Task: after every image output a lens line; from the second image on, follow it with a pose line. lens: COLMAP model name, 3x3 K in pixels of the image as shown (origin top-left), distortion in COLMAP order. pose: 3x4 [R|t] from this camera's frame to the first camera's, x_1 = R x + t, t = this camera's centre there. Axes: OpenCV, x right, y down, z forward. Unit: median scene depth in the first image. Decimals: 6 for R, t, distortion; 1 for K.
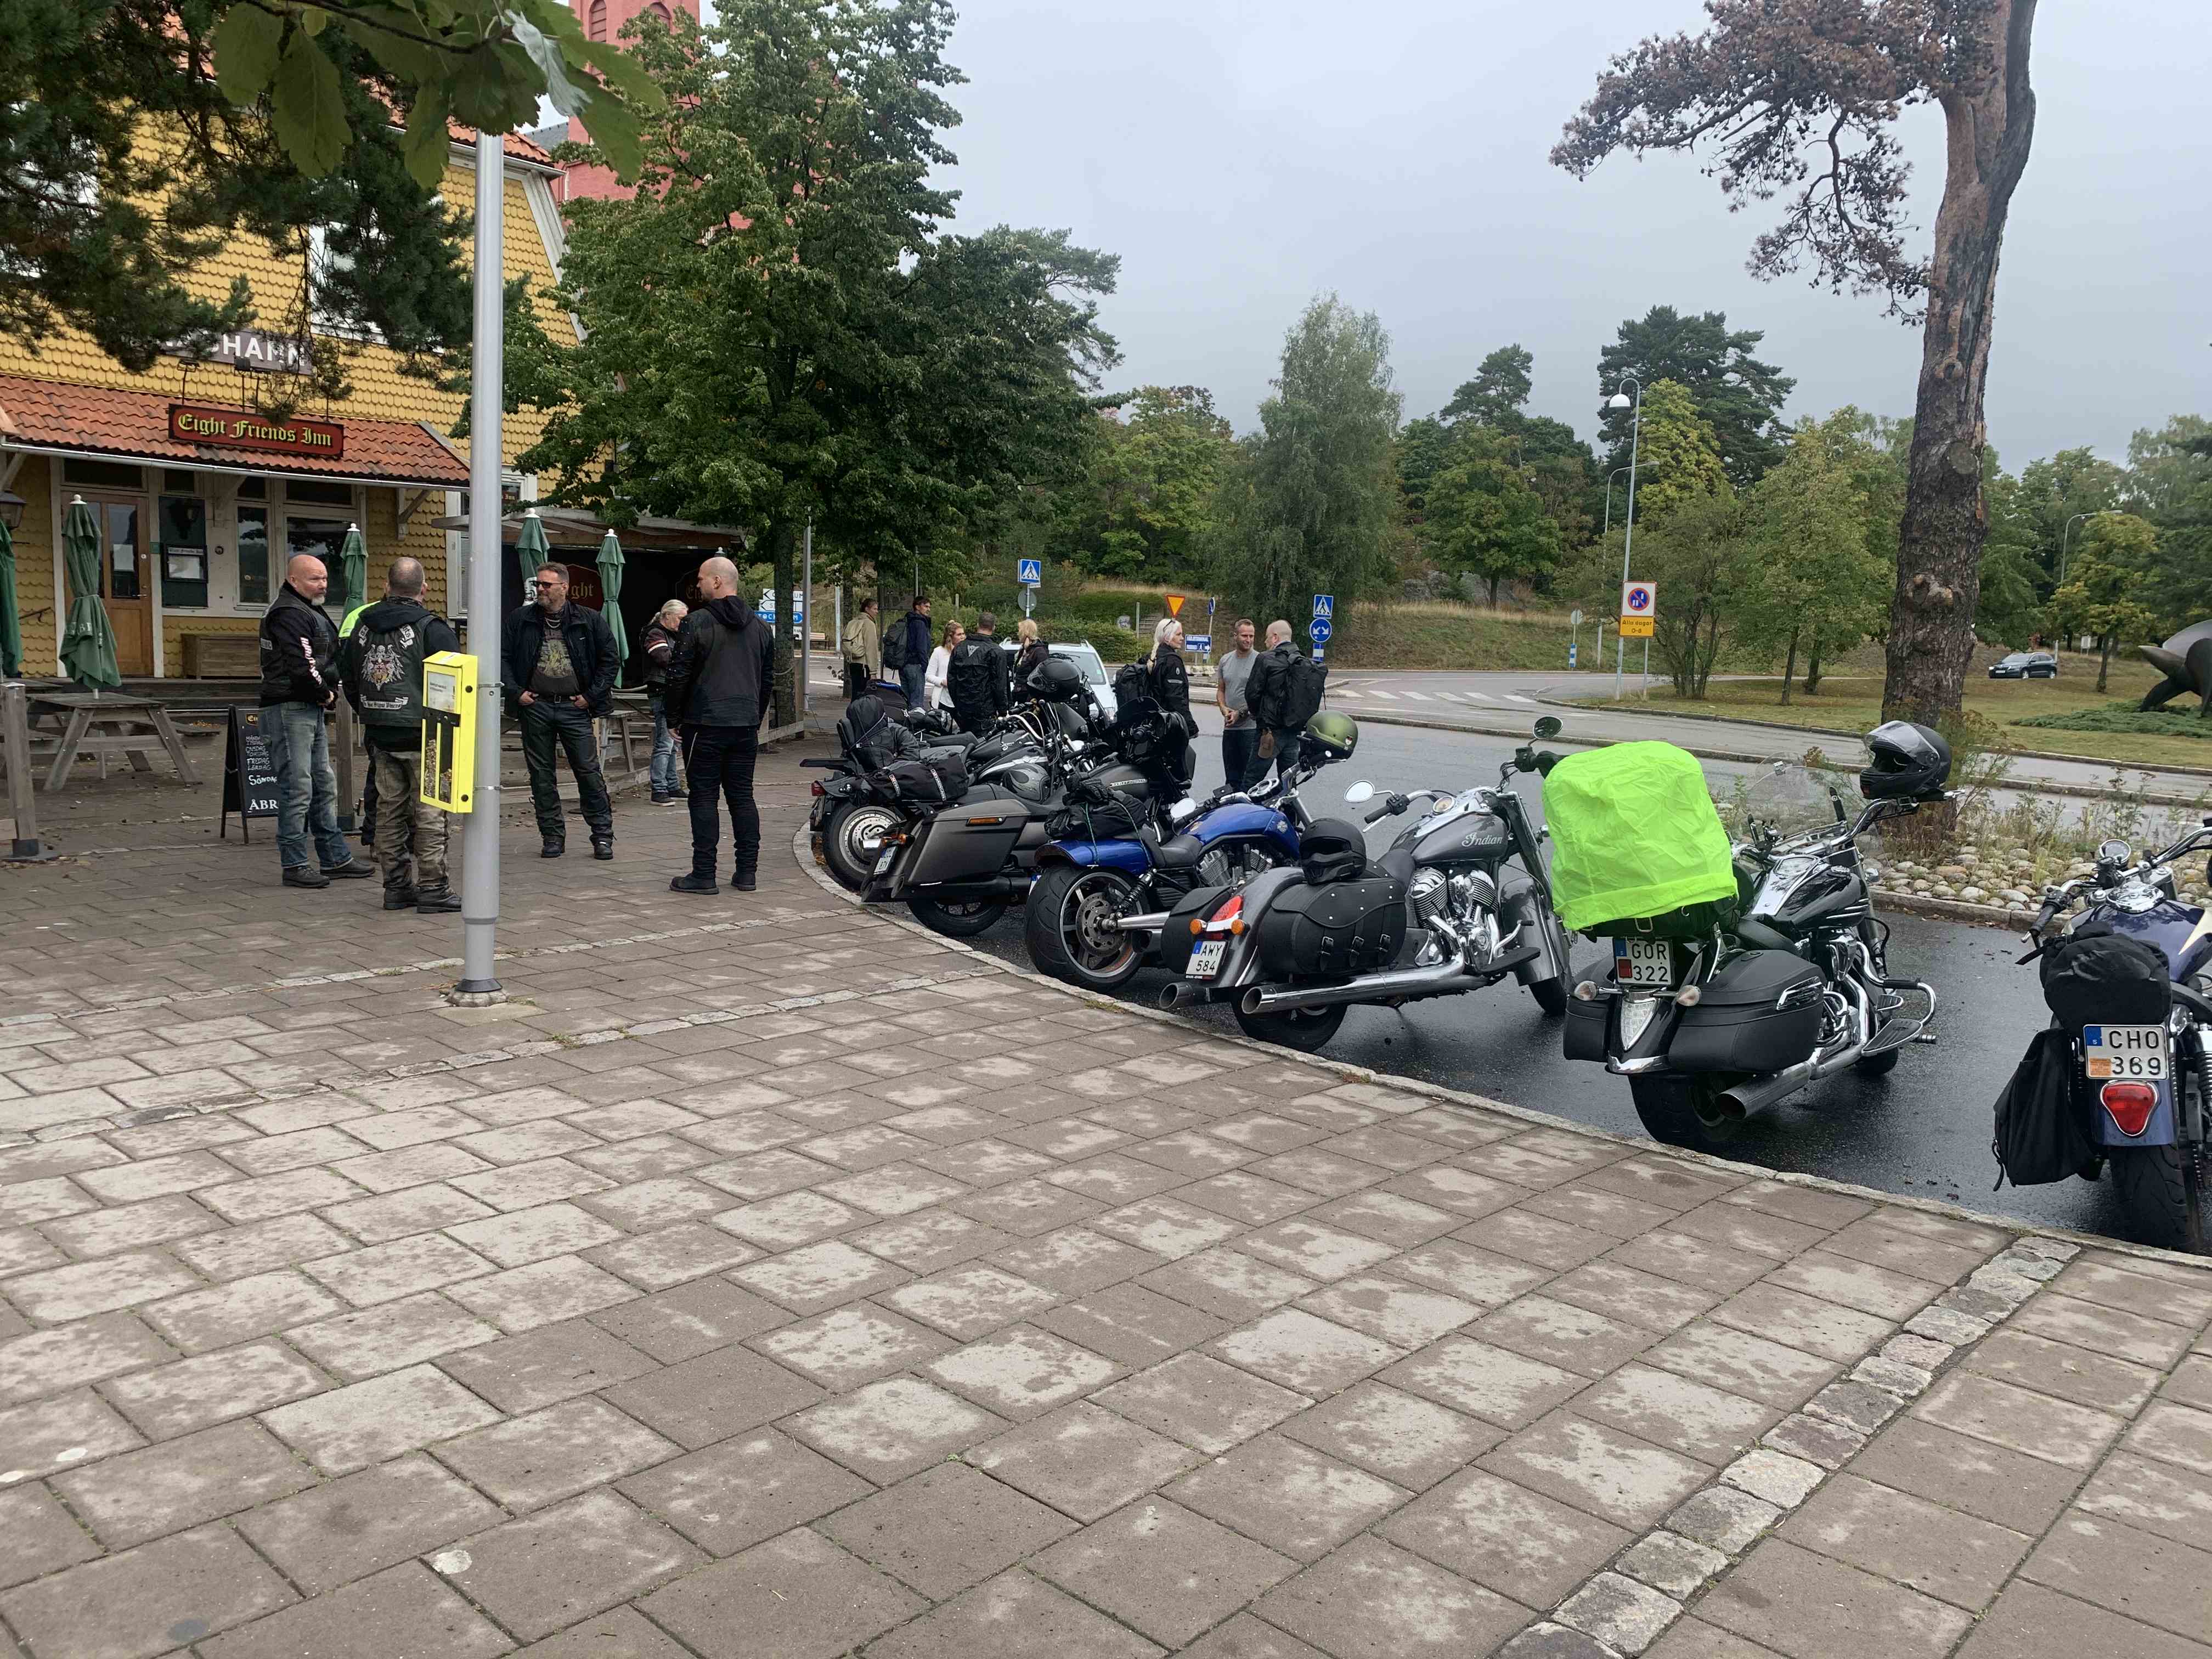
lens RADIAL K [[1582.5, 0, 1102.1], [0, 1582.5, 832.0], [0, 0, 1]] dist [-0.000668, -0.008559]
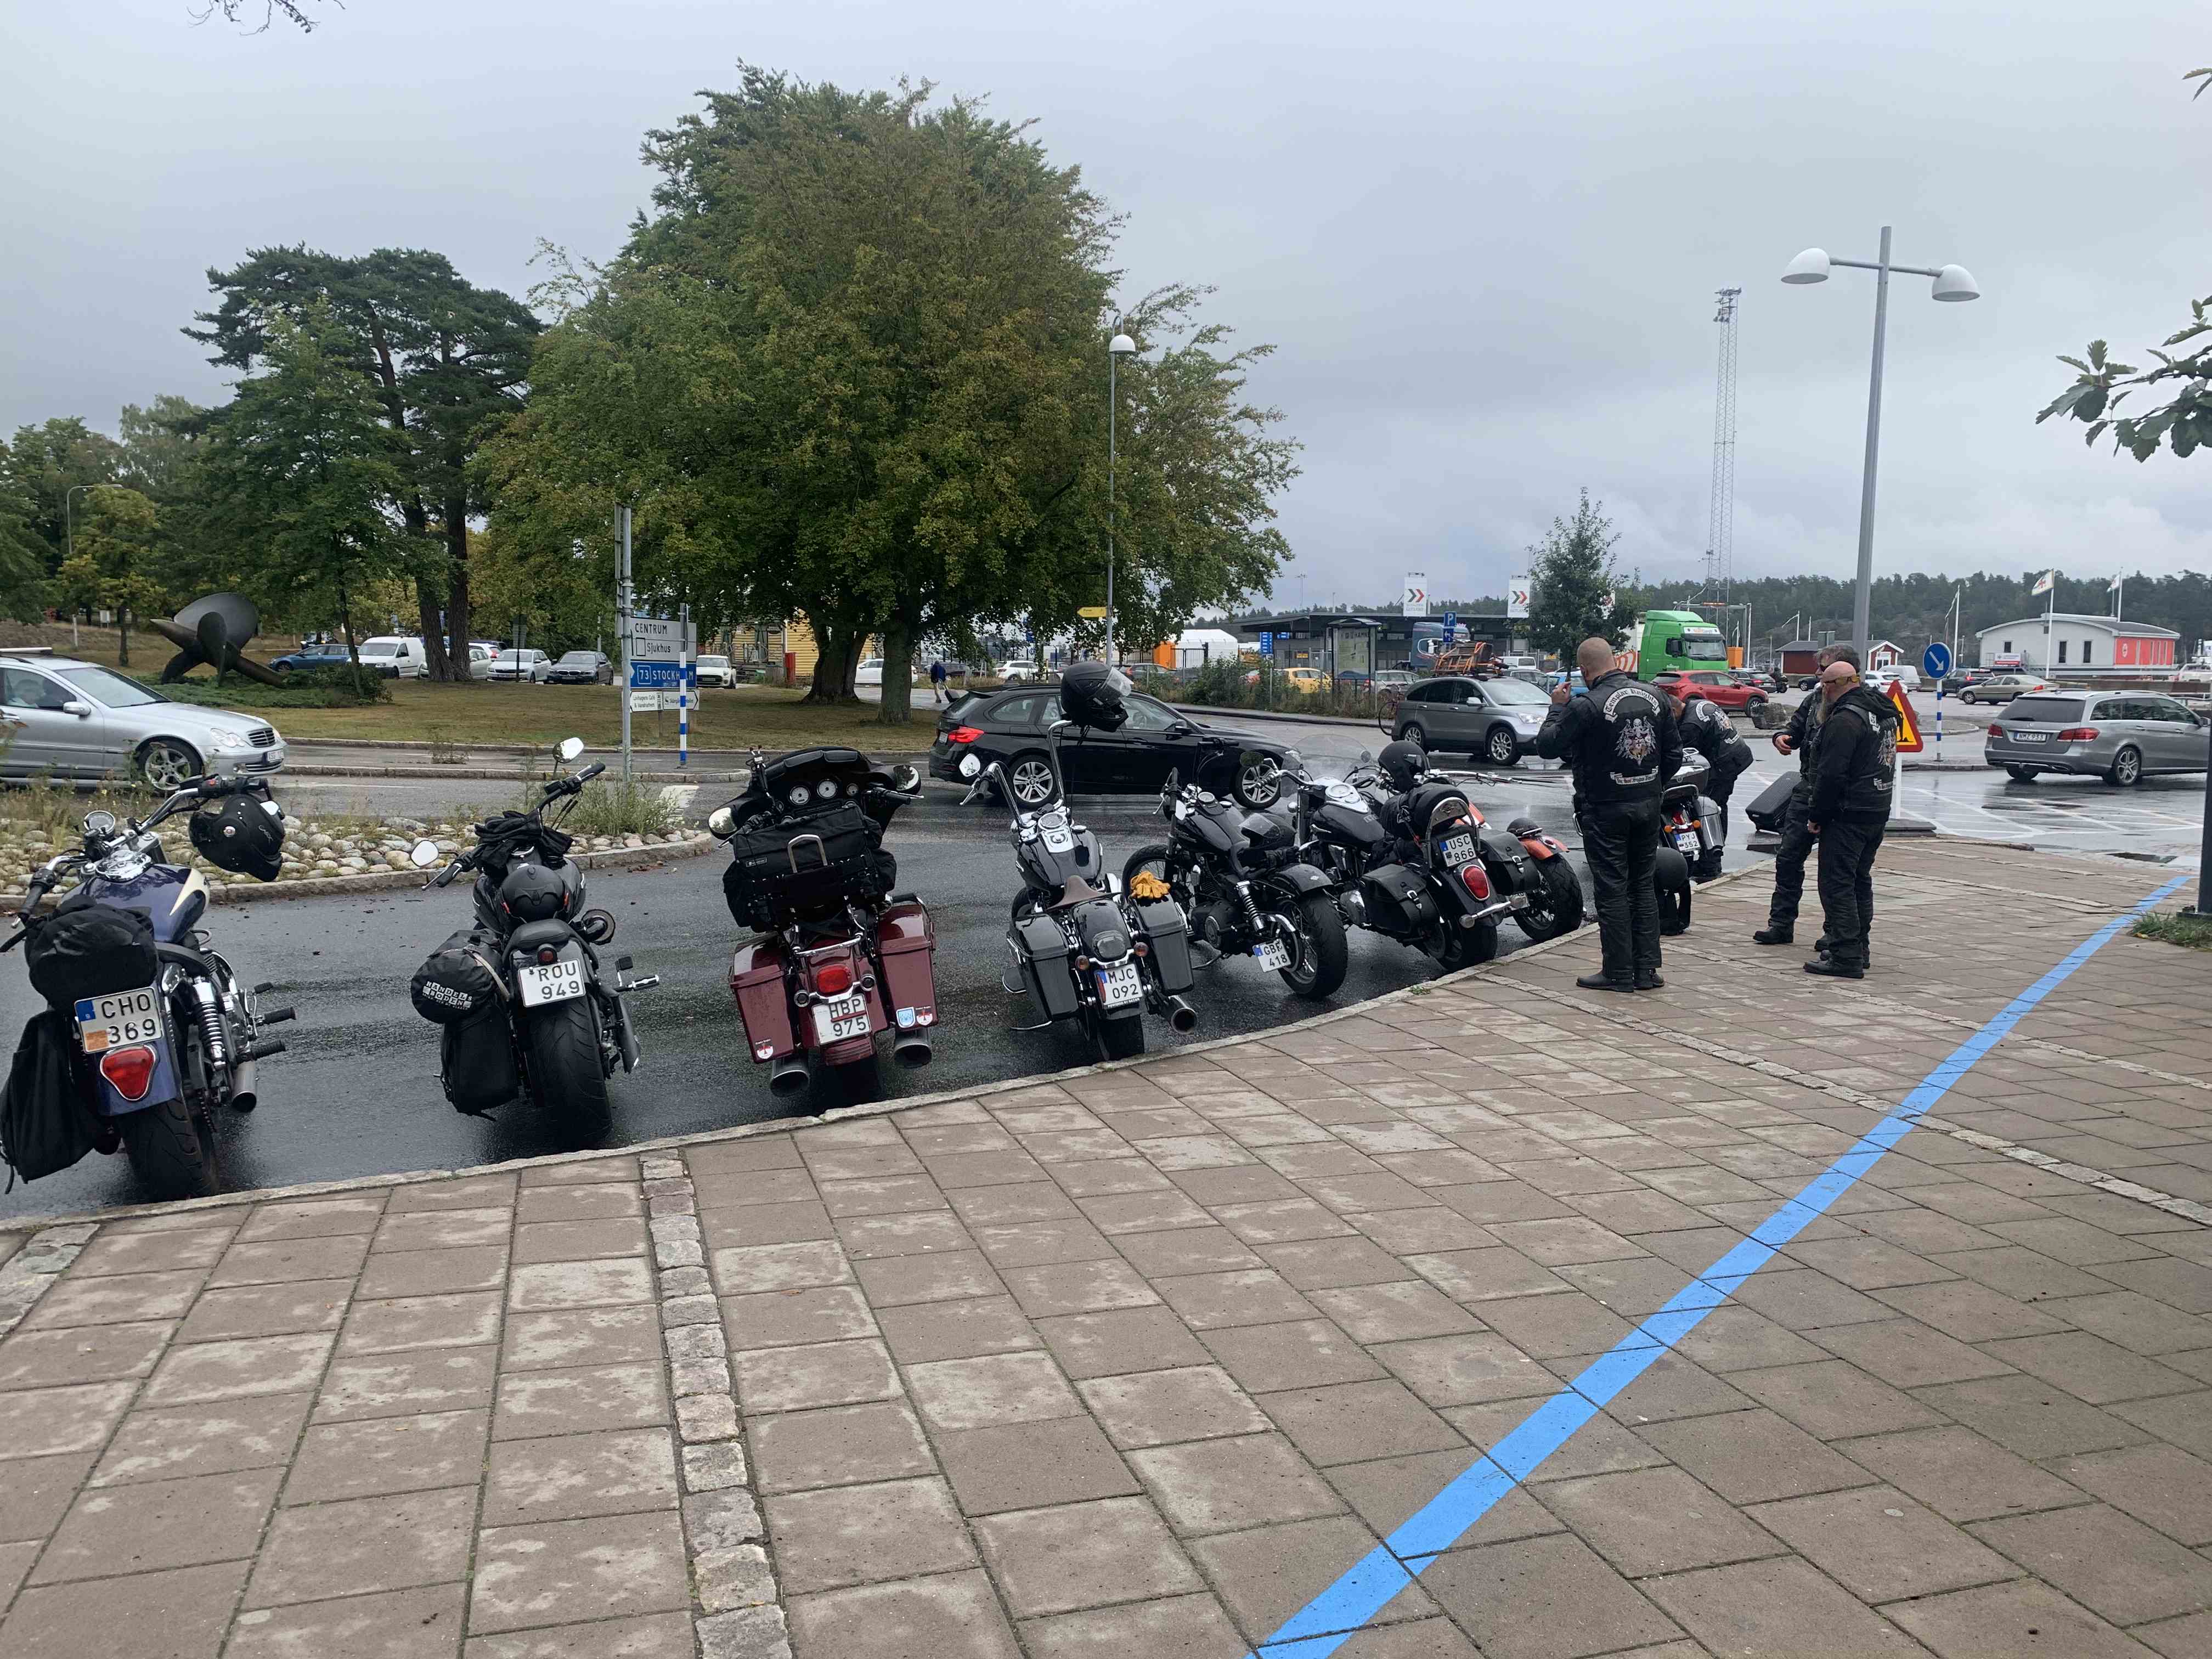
lens RADIAL K [[1582.5, 0, 1102.1], [0, 1582.5, 832.0], [0, 0, 1]] dist [-0.000668, -0.008559]
pose [[0.508298, -0.113189, 0.853711, 0.119044], [0.104266, 0.992121, 0.069461, 0.015831], [-0.854846, 0.053706, 0.516094, -0.058170]]
